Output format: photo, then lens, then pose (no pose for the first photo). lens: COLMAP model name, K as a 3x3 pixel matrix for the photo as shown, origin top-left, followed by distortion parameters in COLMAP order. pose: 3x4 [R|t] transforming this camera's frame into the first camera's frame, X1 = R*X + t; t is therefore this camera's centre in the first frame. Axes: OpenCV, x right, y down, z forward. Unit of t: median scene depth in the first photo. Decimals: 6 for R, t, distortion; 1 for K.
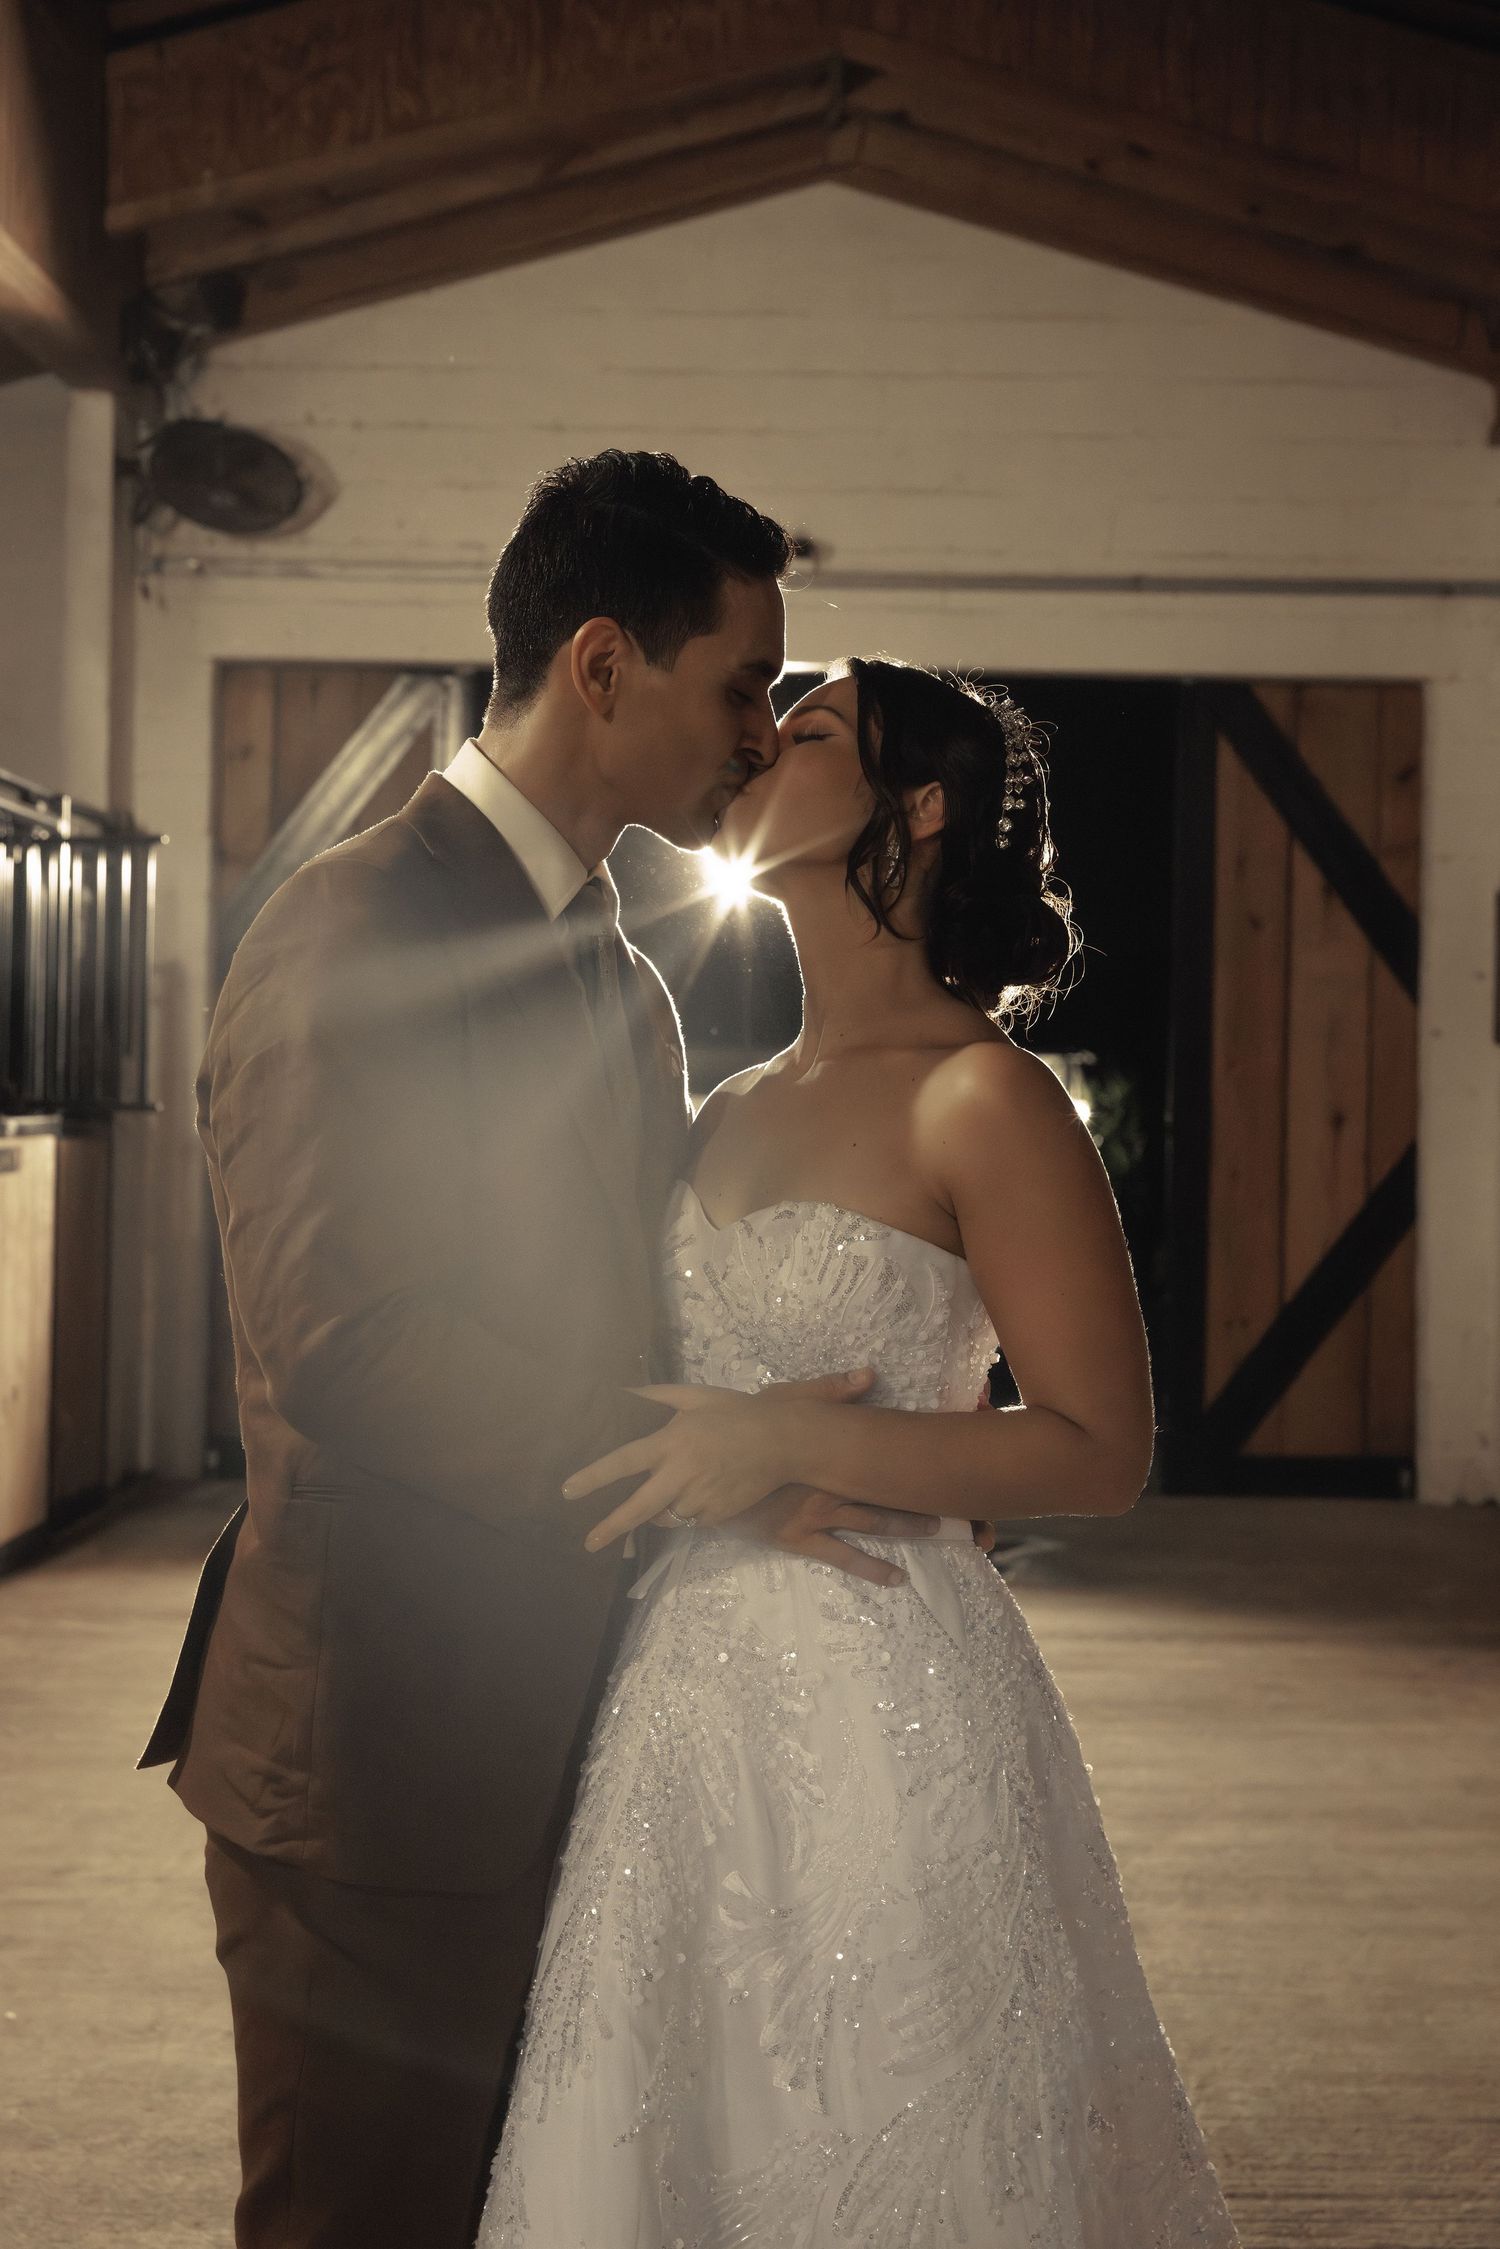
lens RADIAL K [[3249.2, 0, 809.5], [0, 3249.2, 1123.1], [0, 0, 1]] dist [0.022685, 0.046311]
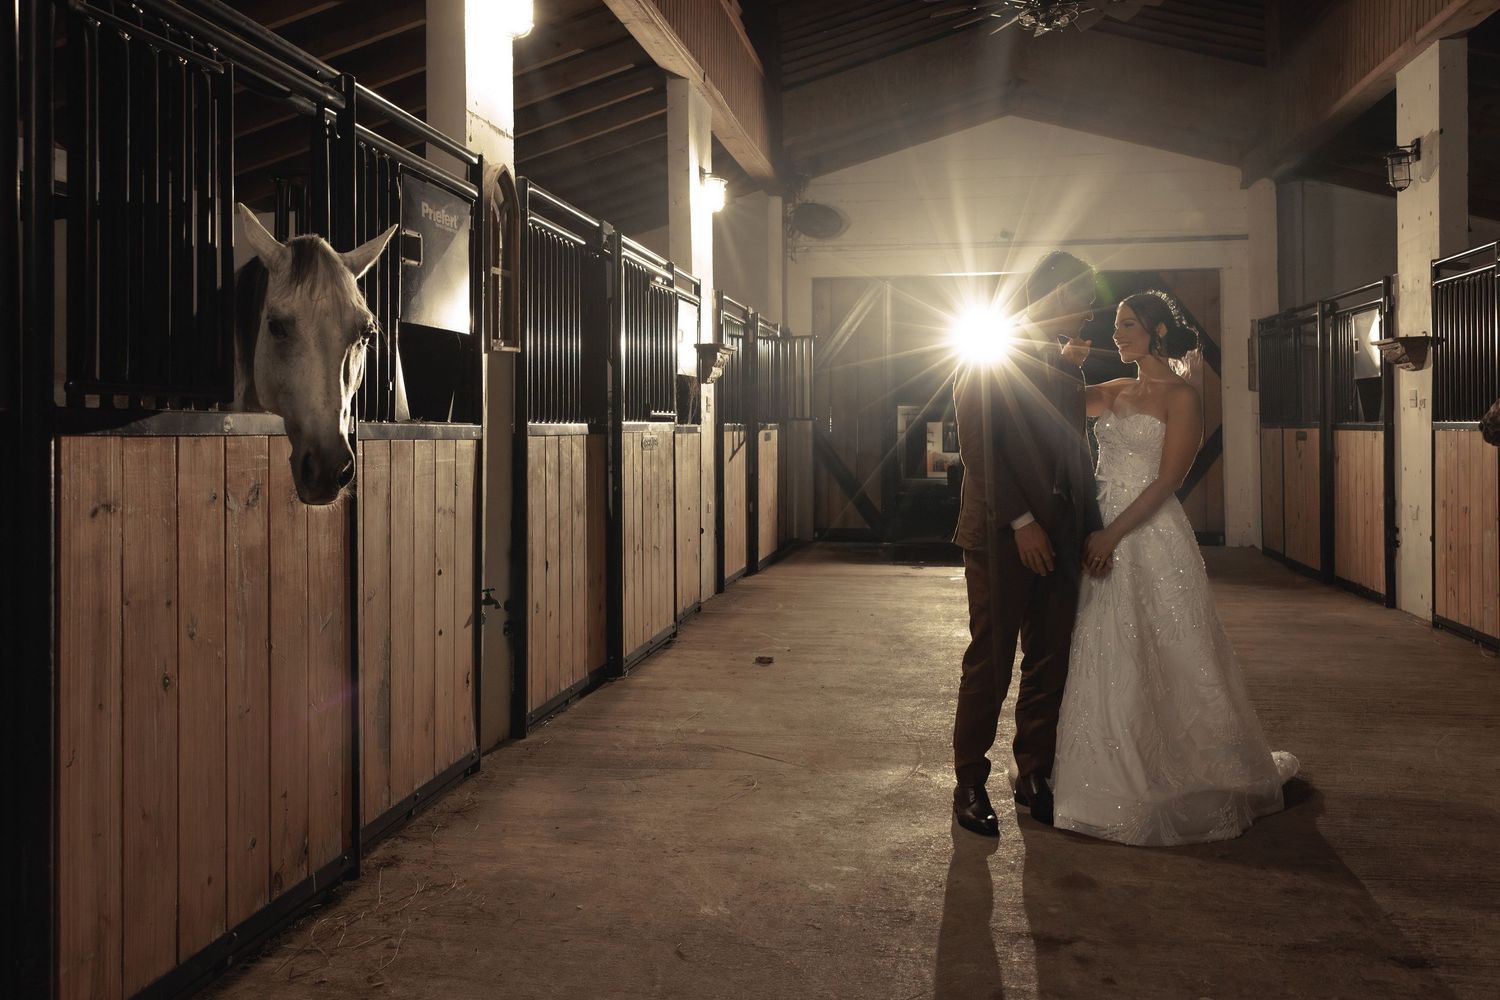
lens RADIAL K [[1257.9, 0, 725.6], [0, 1257.9, 410.6], [0, 0, 1]] dist [-0.001164, 0.003526]
pose [[0.985149, -0.023800, -0.170046, -0.062596], [0.019611, 0.999463, -0.026270, 0.014502], [0.170580, 0.022545, 0.985086, -0.202021]]
